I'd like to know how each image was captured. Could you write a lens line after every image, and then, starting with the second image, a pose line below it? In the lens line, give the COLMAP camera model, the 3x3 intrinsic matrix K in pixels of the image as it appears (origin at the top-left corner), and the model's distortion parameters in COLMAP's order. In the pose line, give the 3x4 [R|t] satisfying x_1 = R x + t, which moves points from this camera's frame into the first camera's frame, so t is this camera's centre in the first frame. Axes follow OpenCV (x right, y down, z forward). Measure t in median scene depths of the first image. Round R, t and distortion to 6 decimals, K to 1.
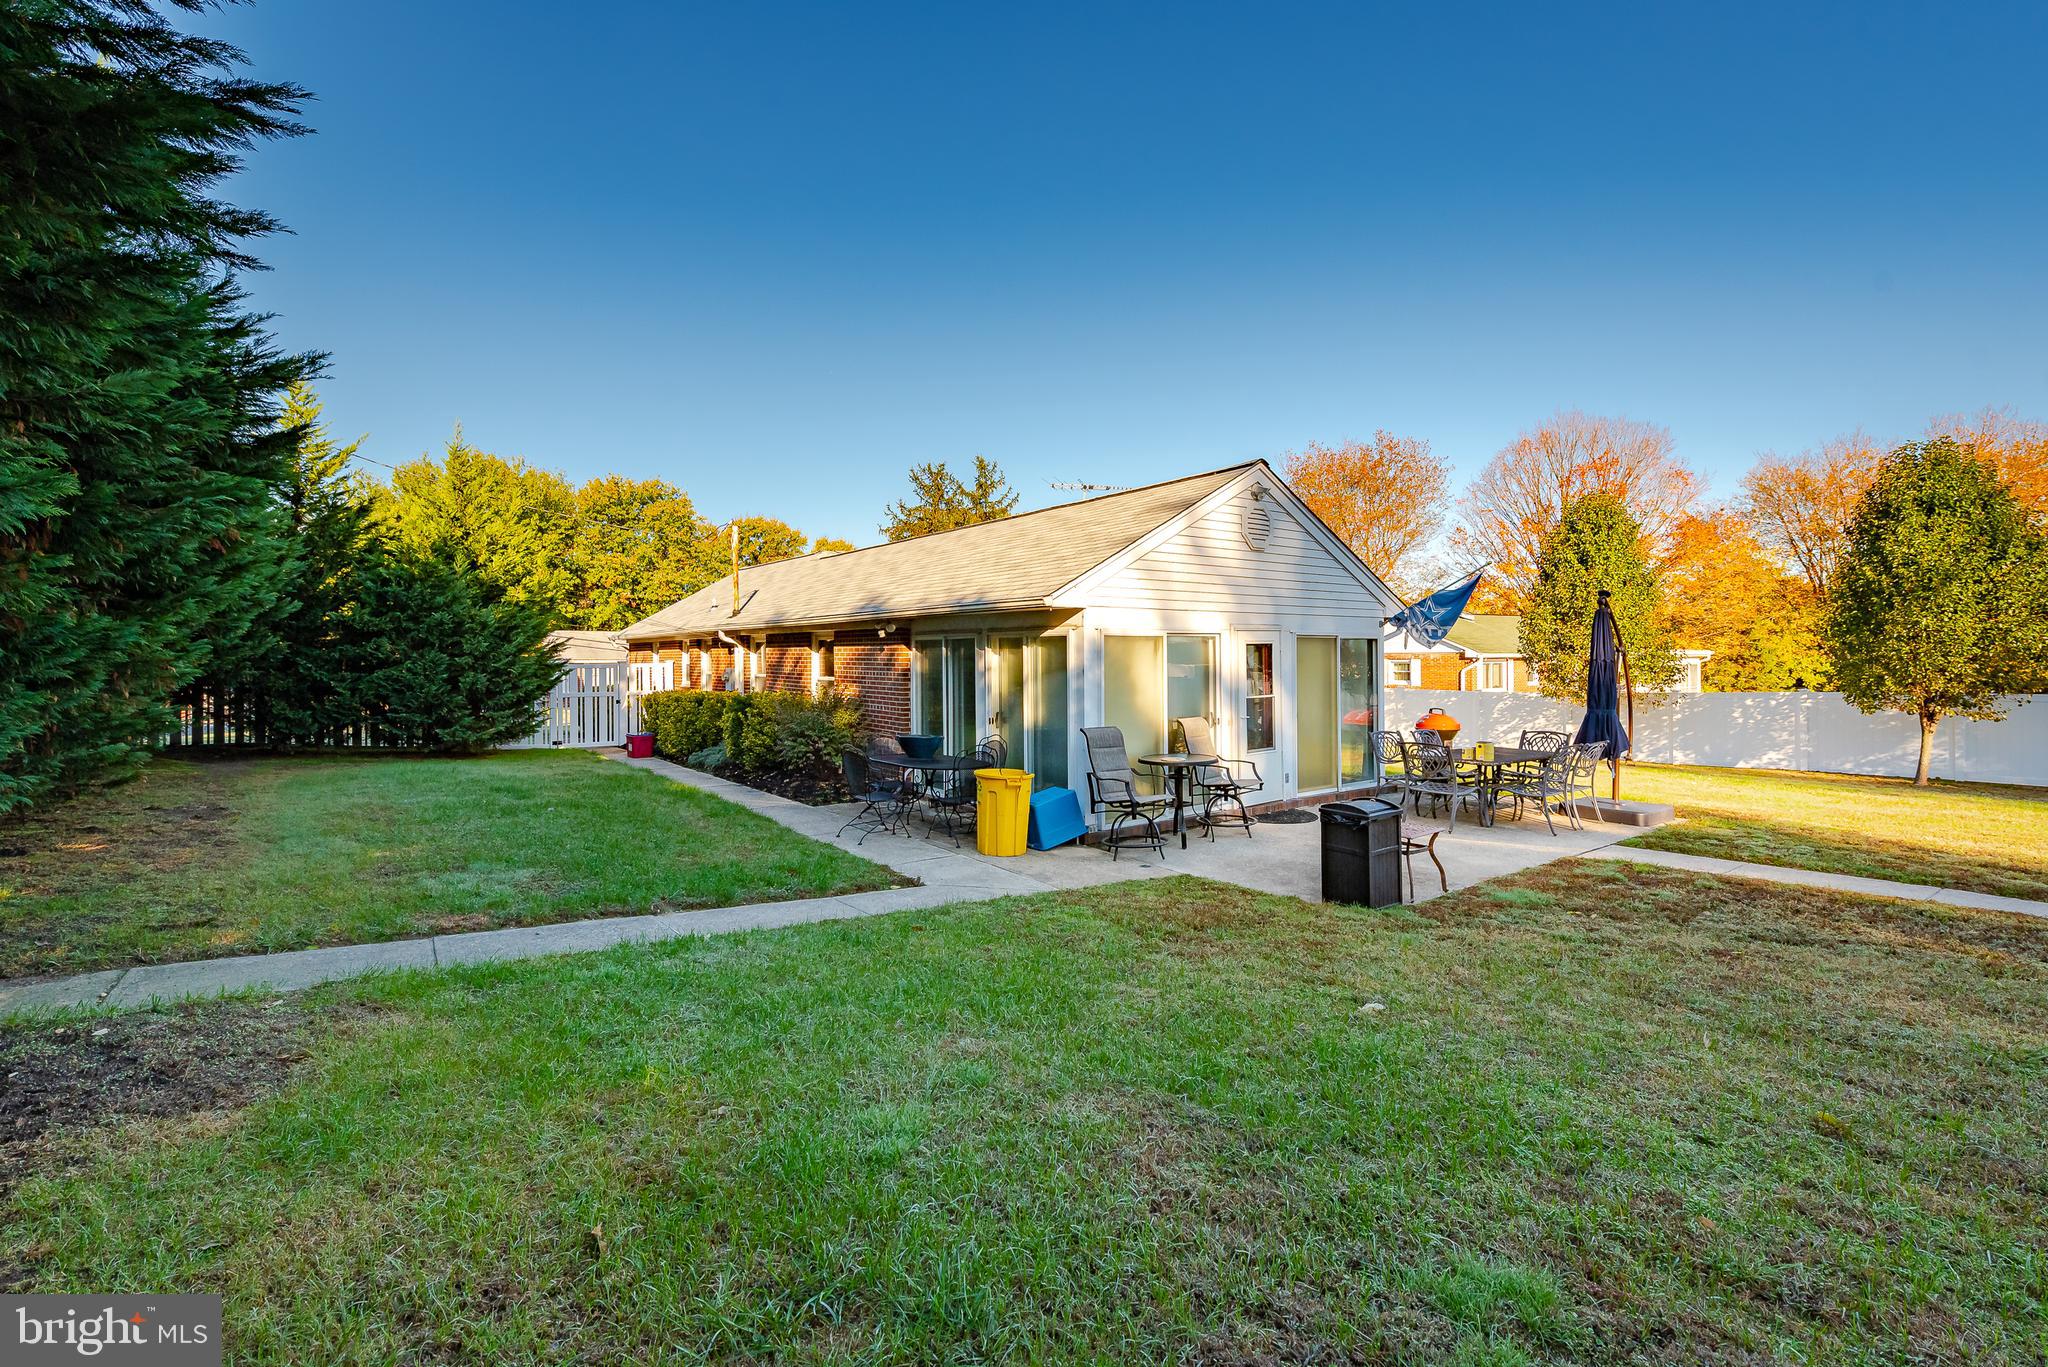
lens RADIAL K [[889.8, 0, 1023.1], [0, 889.8, 652.2], [0, 0, 1]] dist [0.003484, -0.000088]
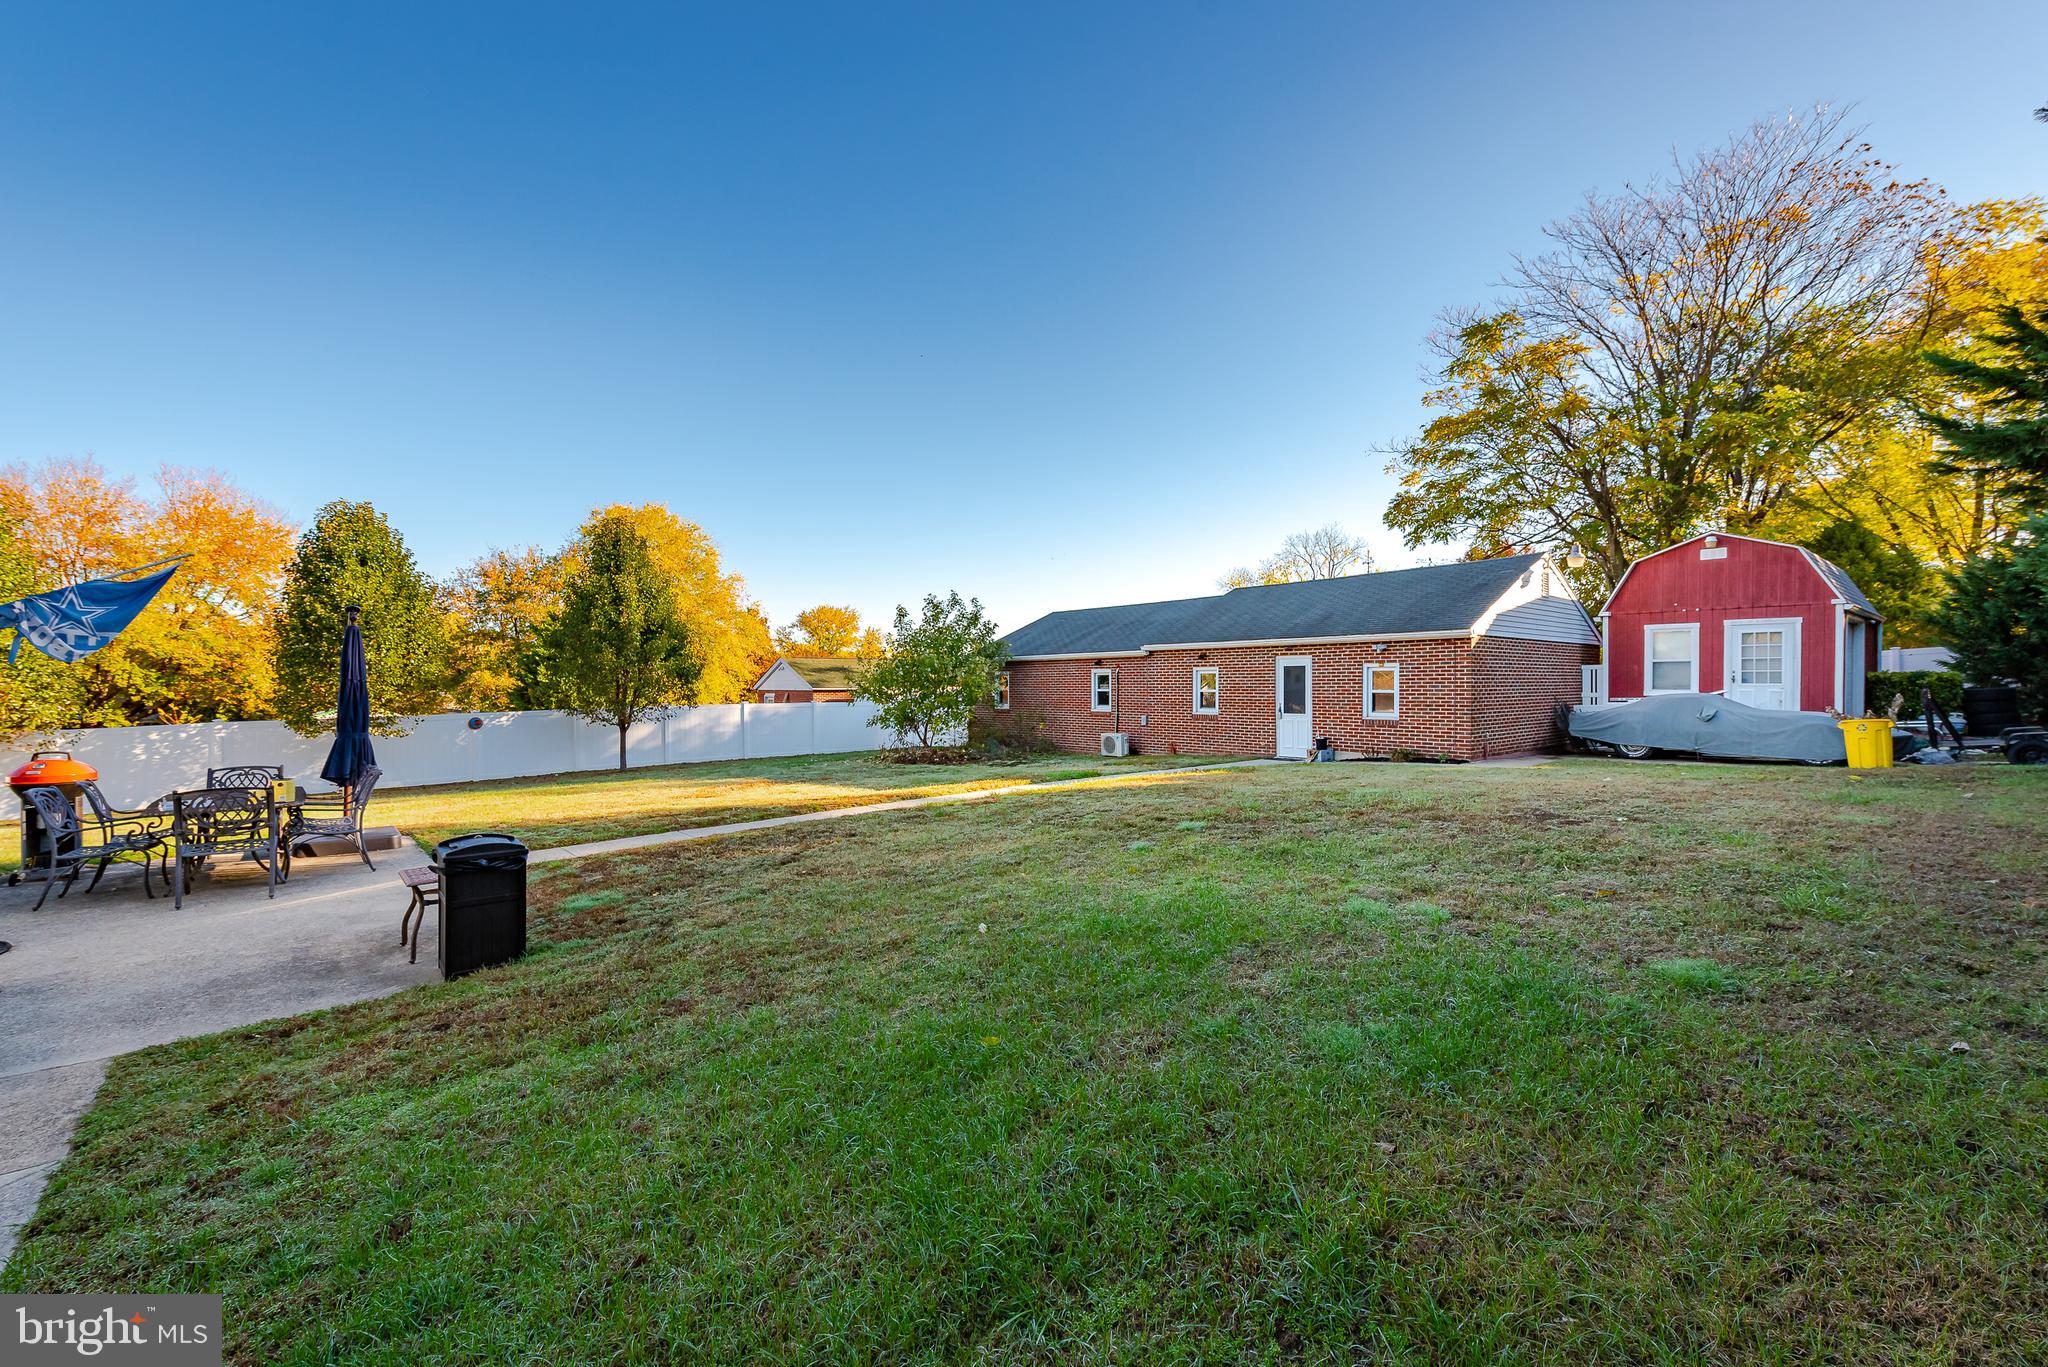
lens RADIAL K [[841.0, 0, 1025.8], [0, 841.0, 687.0], [0, 0, 1]] dist [0.010982, -0.001618]
pose [[-0.089625, 0.004416, 0.995966, -0.186630], [0.001798, 0.999989, -0.004272, 0.013512], [-0.995974, 0.001408, -0.089632, 0.240447]]
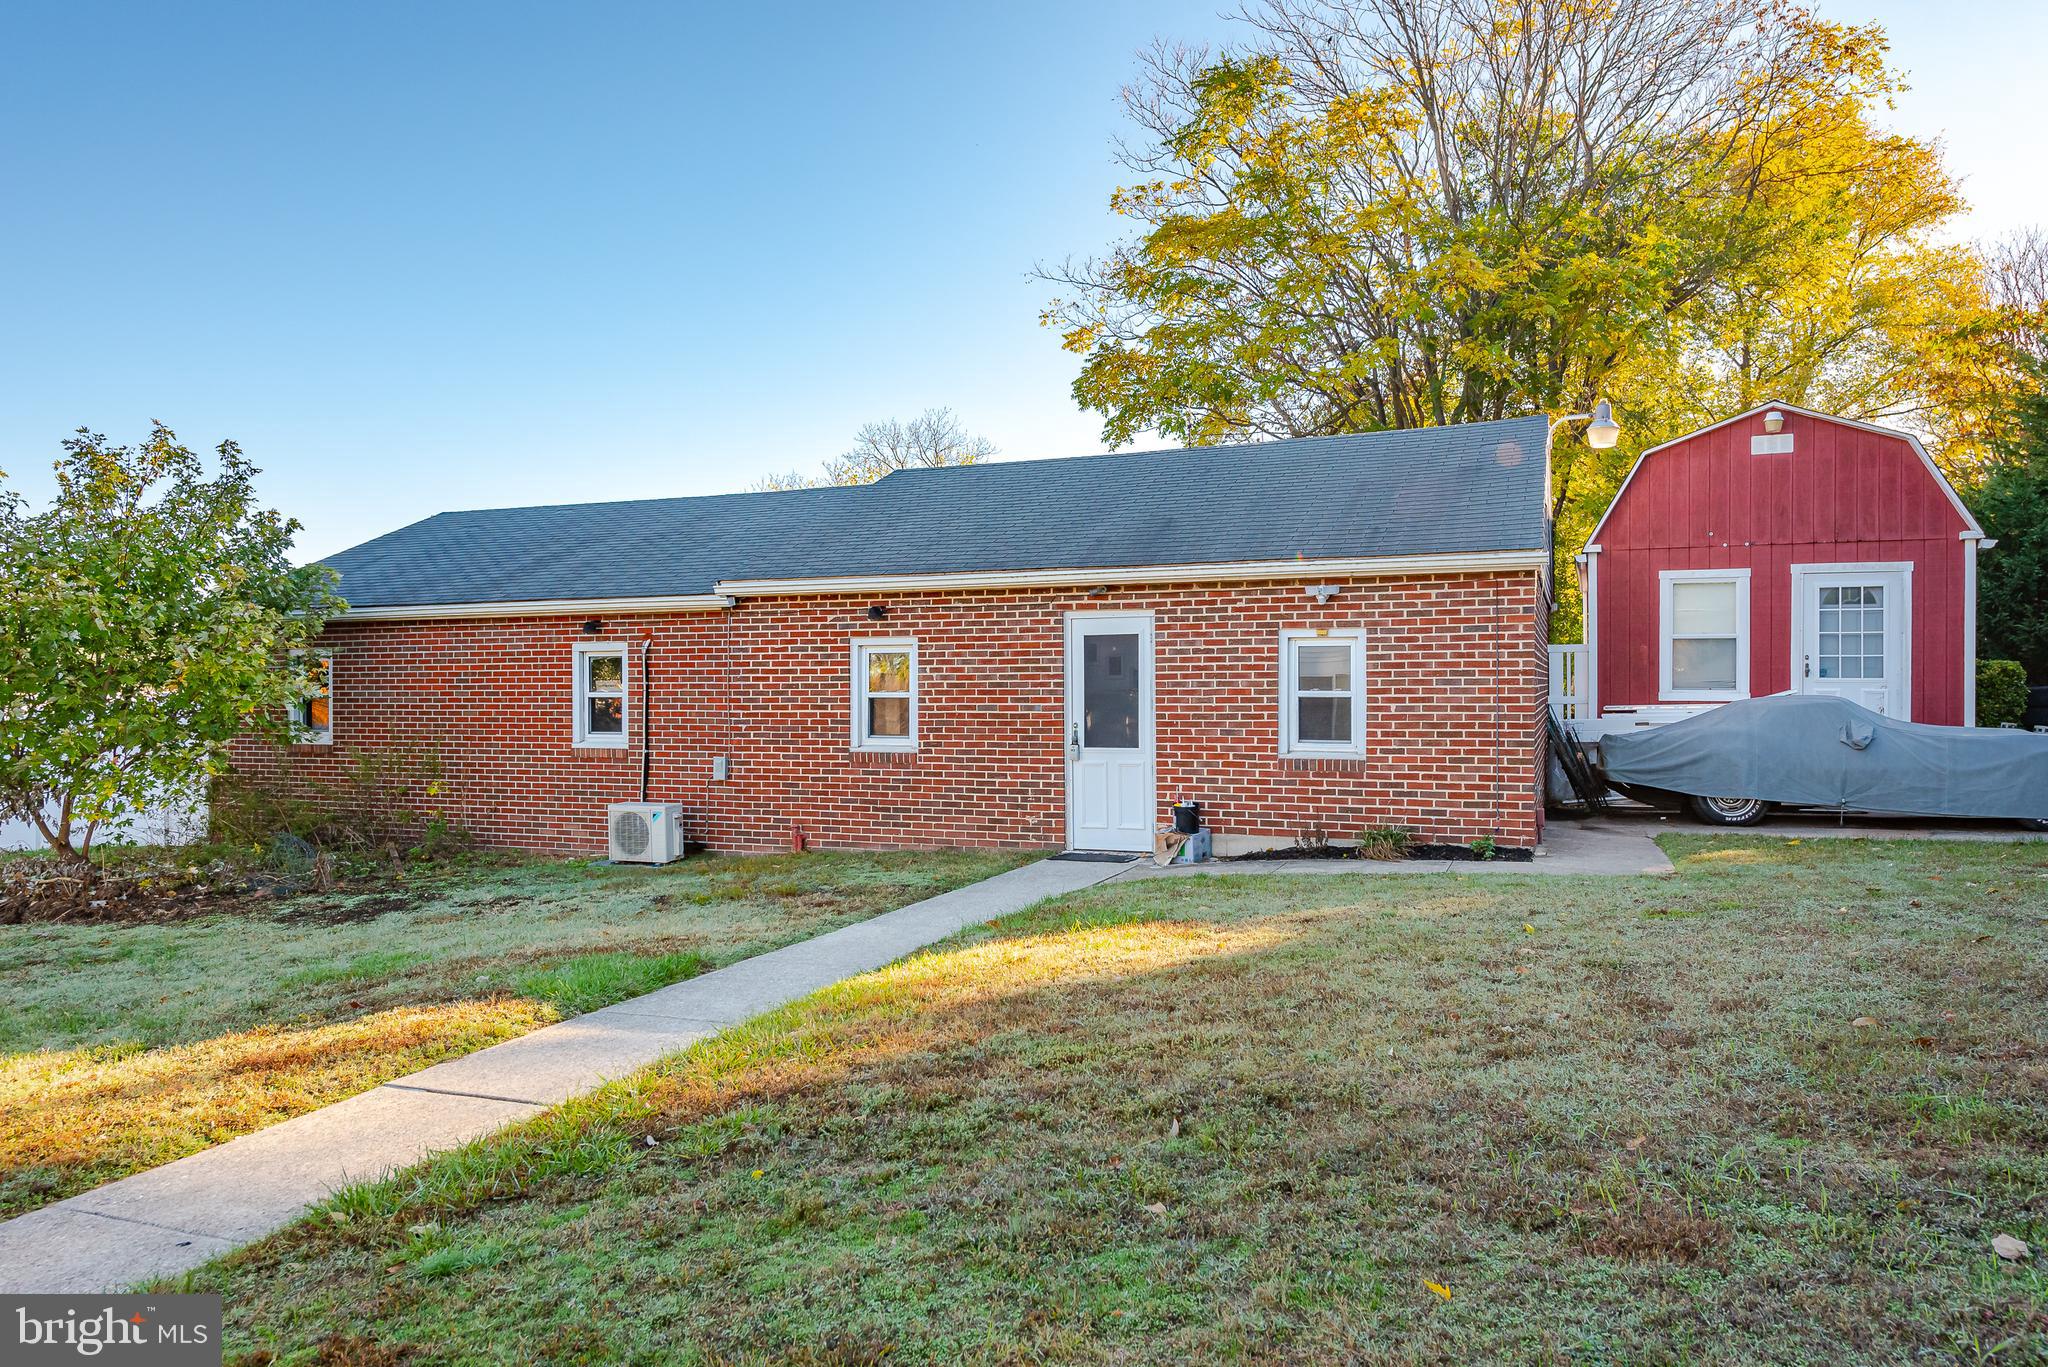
lens RADIAL K [[1357.0, 0, 1018.4], [0, 1357.0, 687.0], [0, 0, 1]] dist [0.026376, -0.012270]
pose [[-0.528825, 0.008934, 0.848684, 0.273036], [0.005685, 0.999959, -0.006985, 0.015772], [-0.848712, 0.001131, -0.528854, 0.232192]]
